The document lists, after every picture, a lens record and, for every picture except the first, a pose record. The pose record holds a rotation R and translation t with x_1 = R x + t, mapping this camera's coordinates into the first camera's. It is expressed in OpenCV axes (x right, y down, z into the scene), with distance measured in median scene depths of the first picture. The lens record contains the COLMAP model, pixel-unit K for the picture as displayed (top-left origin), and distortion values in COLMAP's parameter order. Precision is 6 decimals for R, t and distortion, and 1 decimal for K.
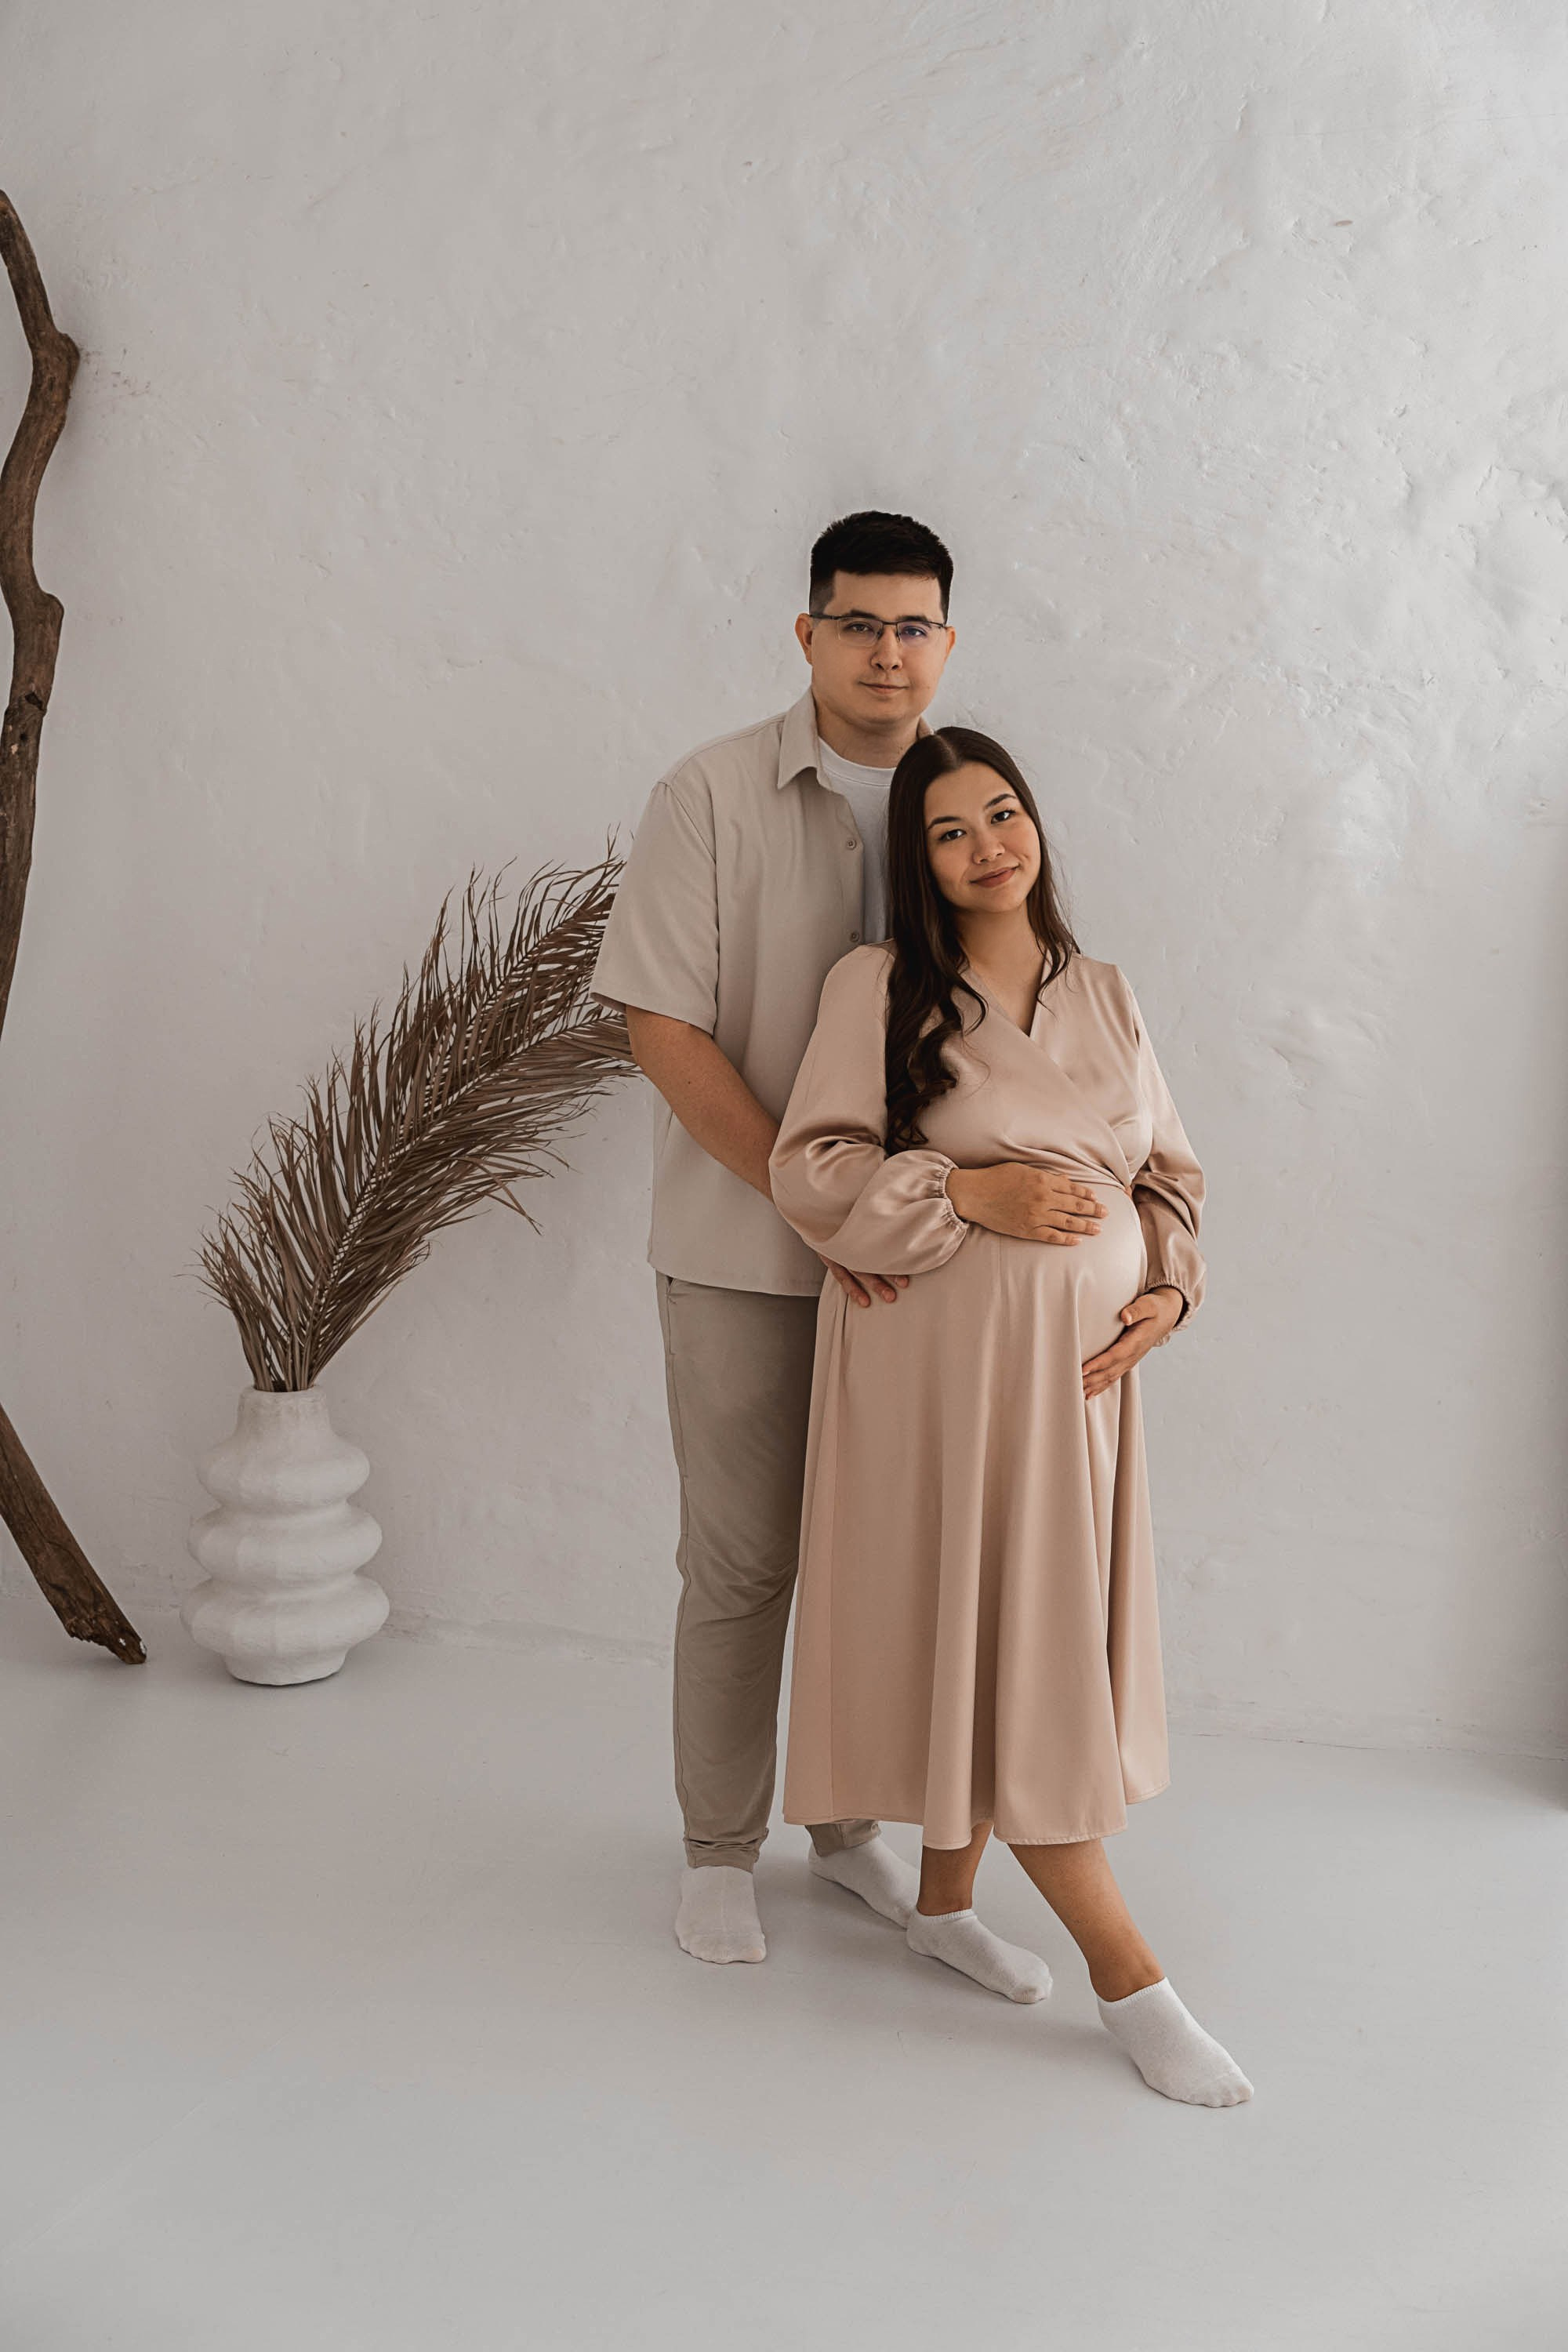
lens RADIAL K [[2736.1, 0, 817.5], [0, 2736.1, 1188.6], [0, 0, 1]] dist [-0.021246, 0.004378]
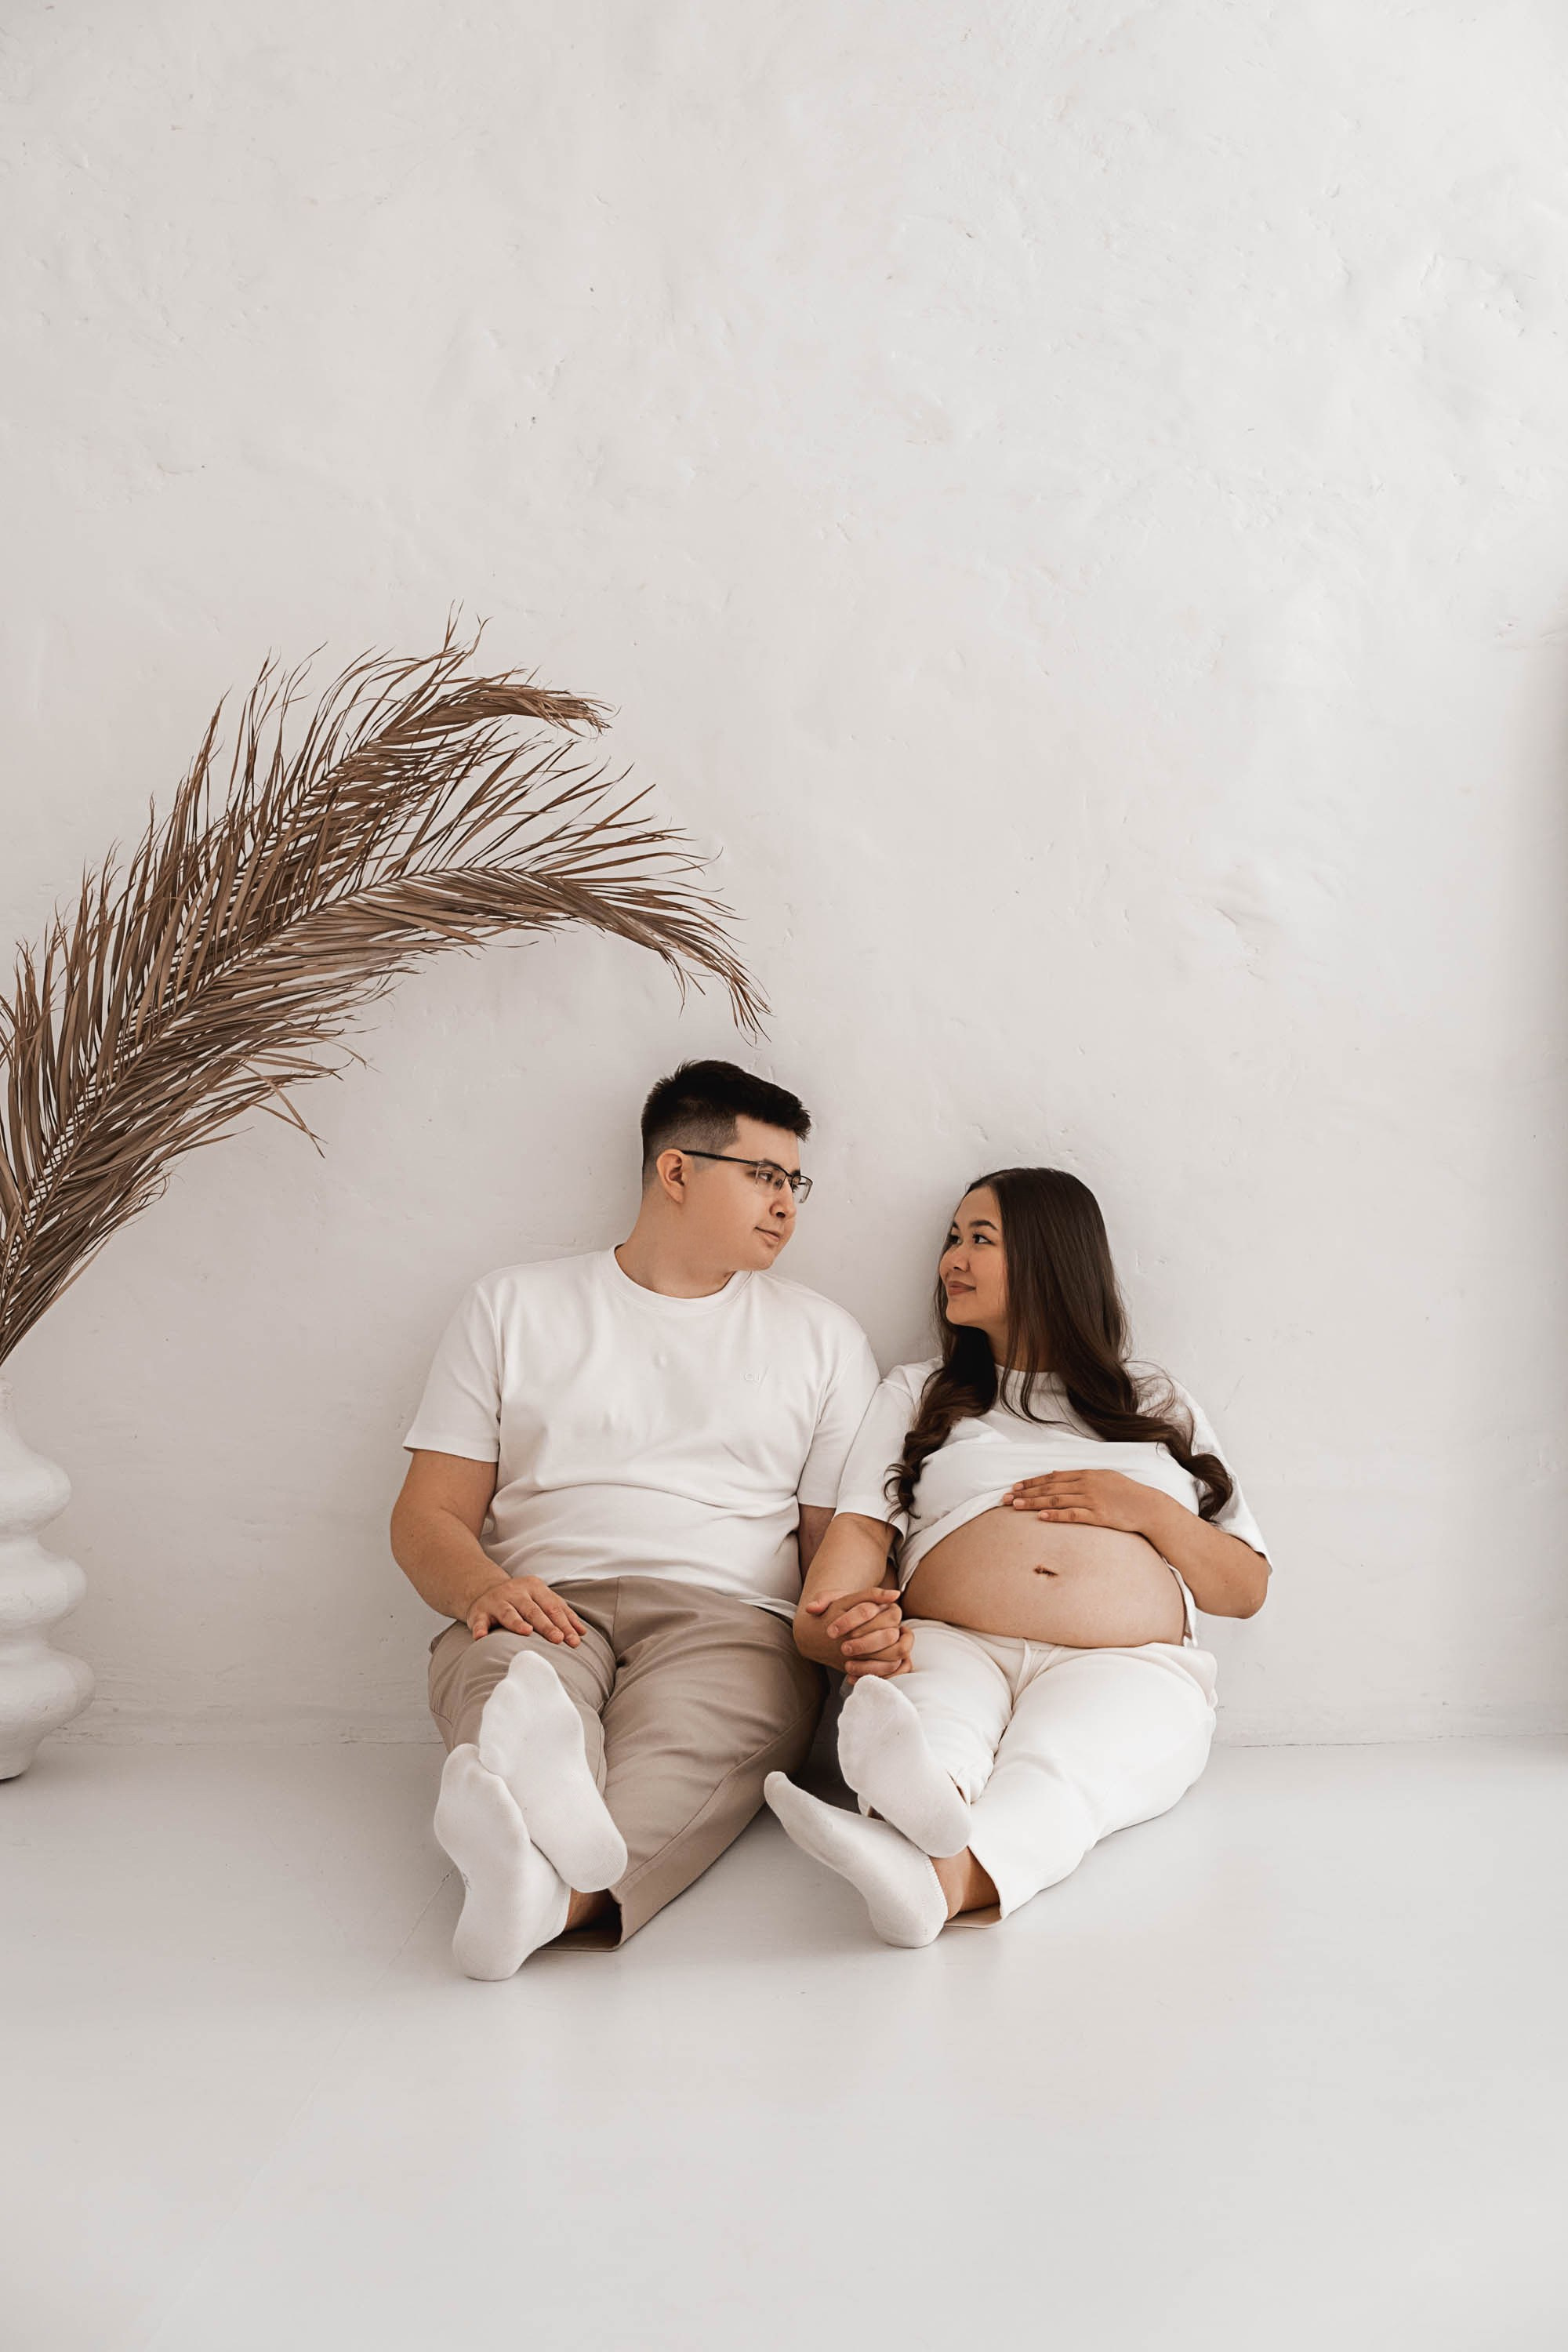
lens RADIAL K [[2736.1, 0, 817.5], [0, 2736.1, 1188.6], [0, 0, 1]] dist [-0.021246, 0.004378]
pose [[0.955713, -0.009341, 0.294152, -0.198122], [0.049633, 0.990295, -0.129814, 0.135163], [-0.290085, 0.138665, 0.946902, 0.233600]]
